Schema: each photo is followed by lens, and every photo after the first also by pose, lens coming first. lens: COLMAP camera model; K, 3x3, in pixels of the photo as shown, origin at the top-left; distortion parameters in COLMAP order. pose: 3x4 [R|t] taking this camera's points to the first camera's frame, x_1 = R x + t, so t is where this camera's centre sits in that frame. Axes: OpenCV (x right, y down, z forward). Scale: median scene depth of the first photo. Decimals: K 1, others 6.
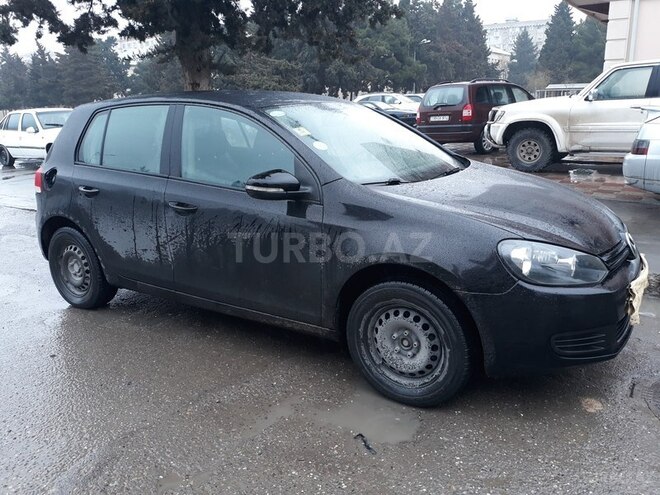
lens RADIAL K [[520.3, 0, 329.4], [0, 520.3, 247.3], [0, 0, 1]] dist [-0.012348, -0.001328]
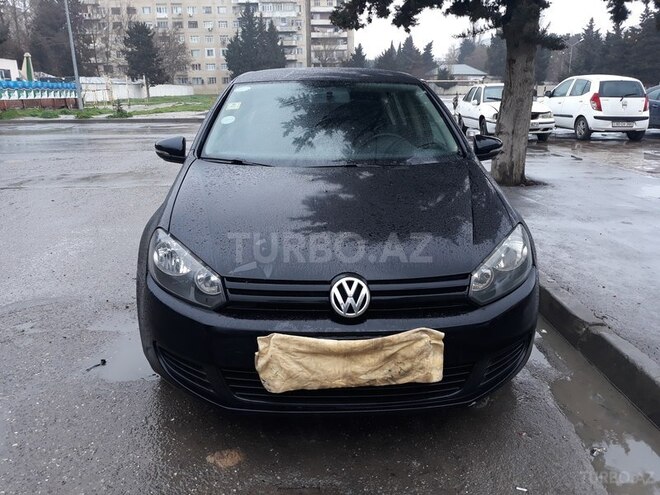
lens RADIAL K [[520.3, 0, 329.6], [0, 520.3, 248.1], [0, 0, 1]] dist [-0.012348, -0.001328]
pose [[0.553371, 0.274711, -0.786329, 0.451434], [-0.240156, 0.956577, 0.165181, -0.073639], [0.797562, 0.097435, 0.595316, 0.240316]]
